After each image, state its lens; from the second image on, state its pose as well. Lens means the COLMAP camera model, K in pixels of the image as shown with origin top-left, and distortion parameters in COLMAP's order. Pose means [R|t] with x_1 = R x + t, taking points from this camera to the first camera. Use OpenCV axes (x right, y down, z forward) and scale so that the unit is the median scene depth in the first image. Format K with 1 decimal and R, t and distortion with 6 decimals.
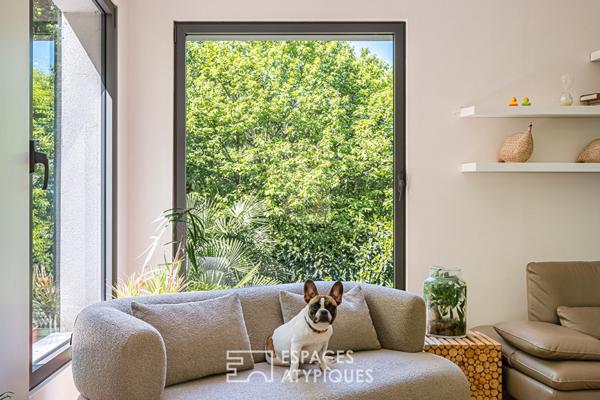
lens RADIAL K [[648.8, 0, 253.1], [0, 648.8, 199.3], [0, 0, 1]] dist [0.003001, 0.006760]
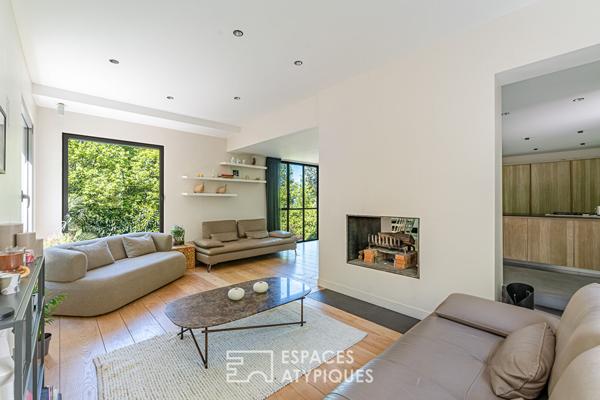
lens RADIAL K [[276.3, 0, 300.0], [0, 276.3, 200.0], [0, 0, 1]] dist [-0.000224, -0.000015]
pose [[0.745013, -0.006808, 0.667015, -0.155166], [-0.015993, 0.999478, 0.028065, -0.062901], [-0.666858, -0.031576, 0.744516, -0.398275]]
